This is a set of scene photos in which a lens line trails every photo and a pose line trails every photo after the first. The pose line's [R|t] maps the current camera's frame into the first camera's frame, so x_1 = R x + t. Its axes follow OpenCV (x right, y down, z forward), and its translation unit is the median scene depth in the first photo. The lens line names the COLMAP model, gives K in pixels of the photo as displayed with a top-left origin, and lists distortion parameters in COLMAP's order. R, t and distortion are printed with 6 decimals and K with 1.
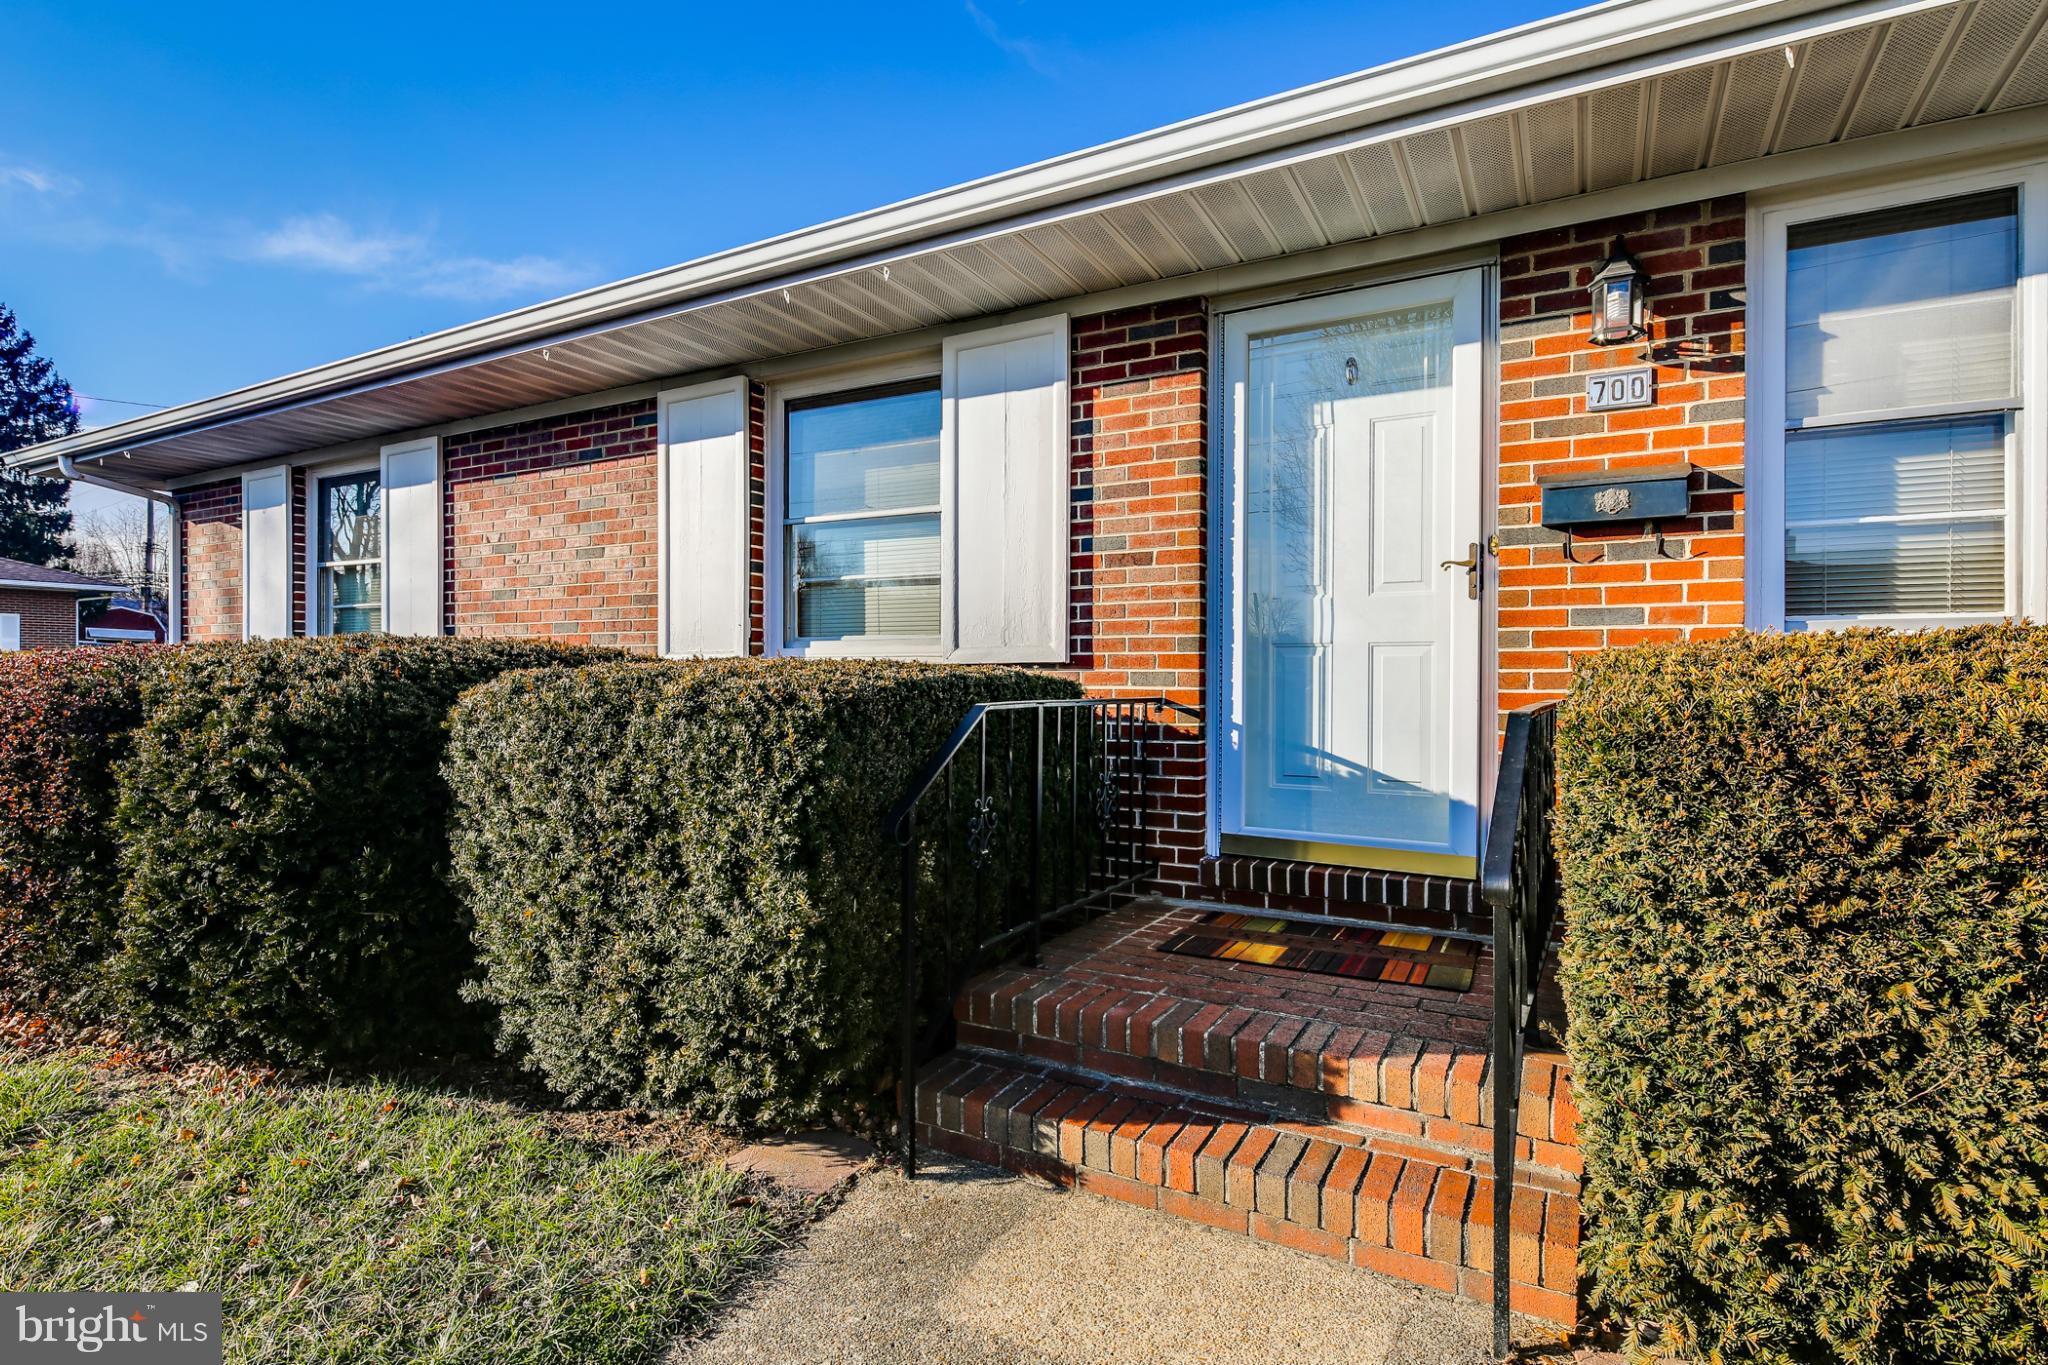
lens RADIAL K [[996.0, 0, 1019.5], [0, 996.0, 652.4], [0, 0, 1]] dist [0.014114, -0.000881]
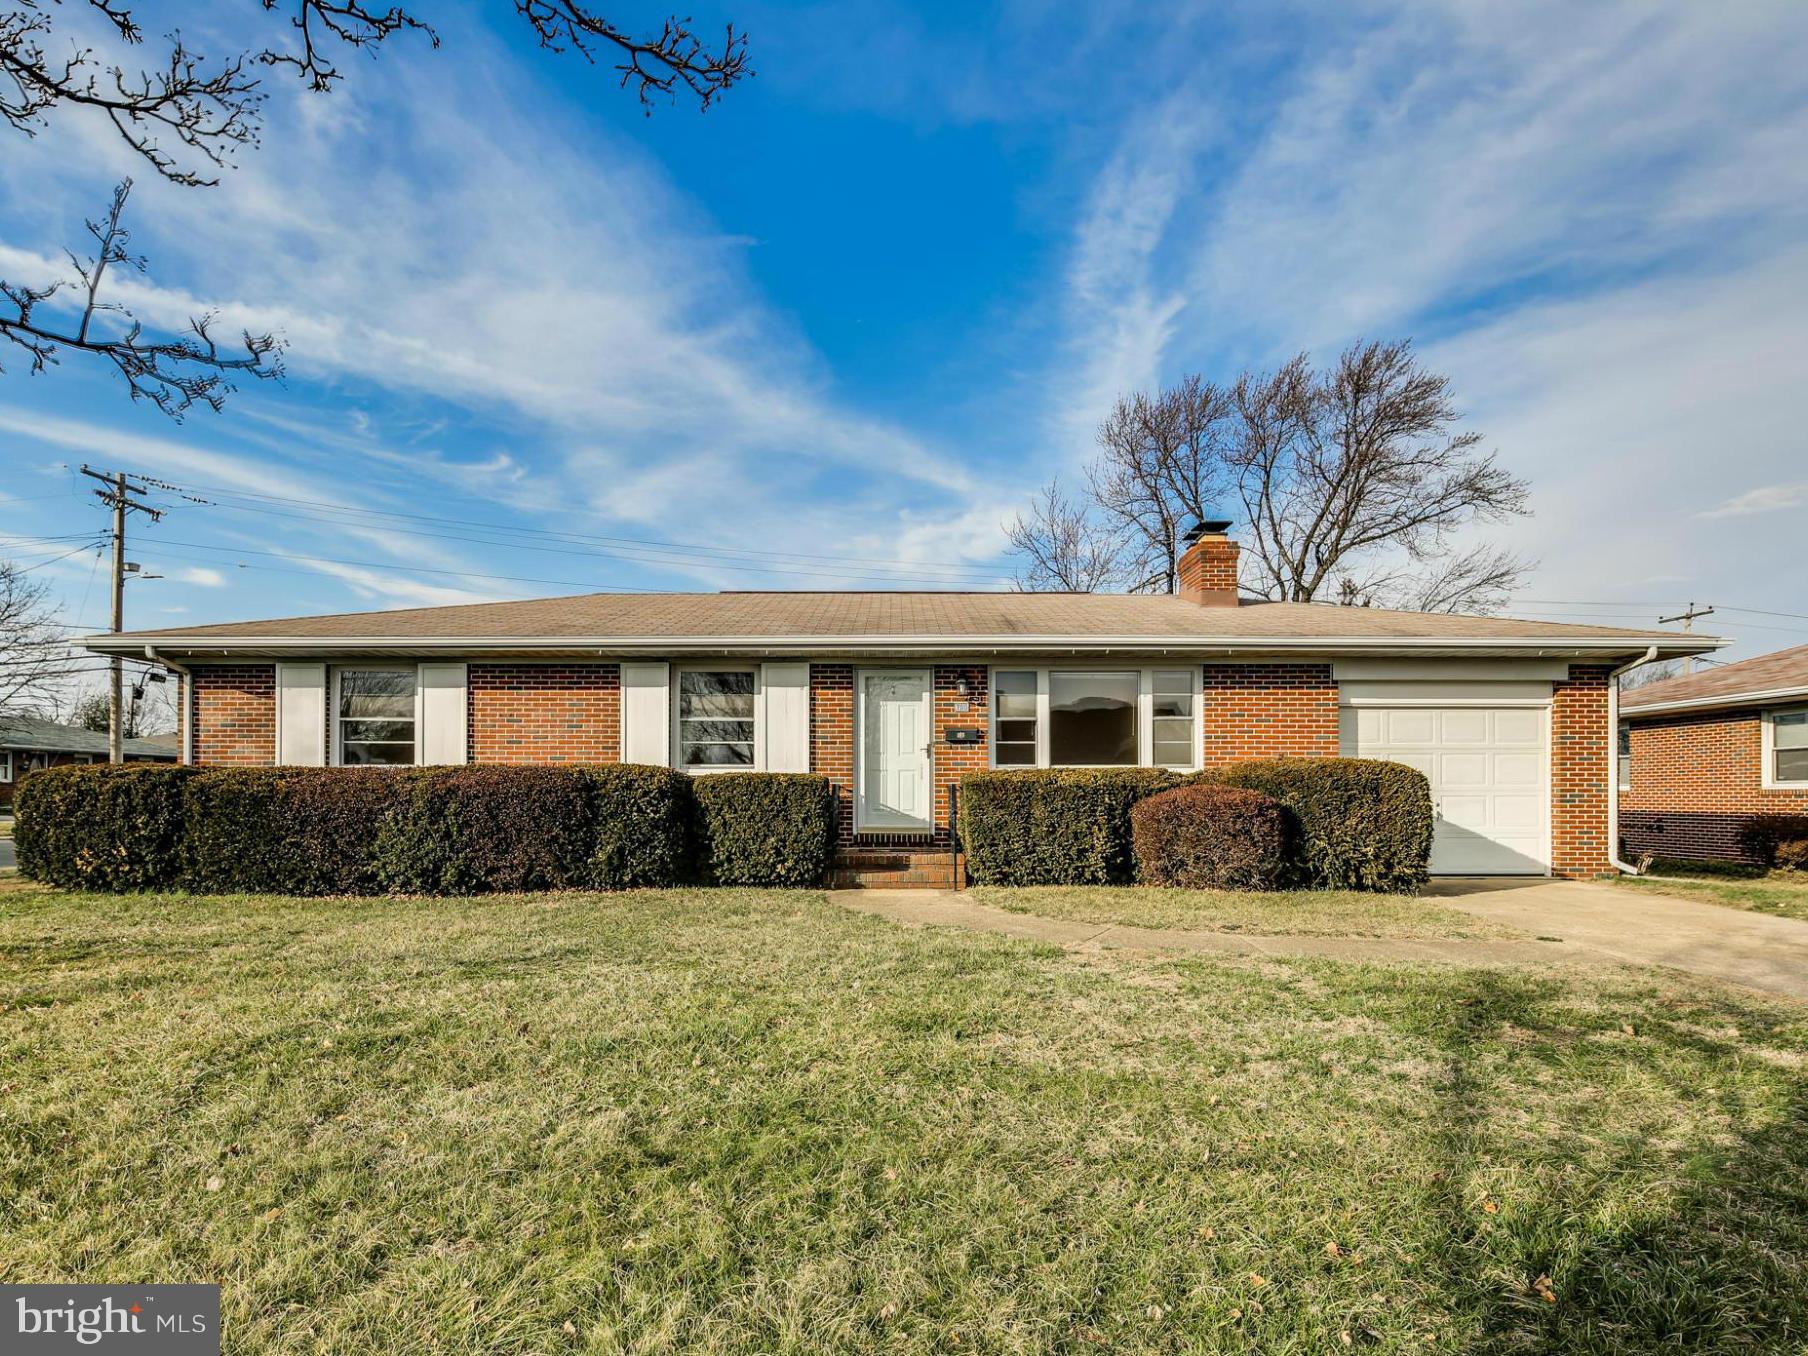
lens RADIAL K [[1187.7, 0, 907.2], [0, 1187.7, 772.7], [0, 0, 1]] dist [0.002099, -0.000434]
pose [[0.844262, 0.011918, 0.535799, -1.844135], [-0.006393, 0.999906, -0.012168, 0.048796], [-0.535893, 0.006847, 0.844258, -2.506850]]
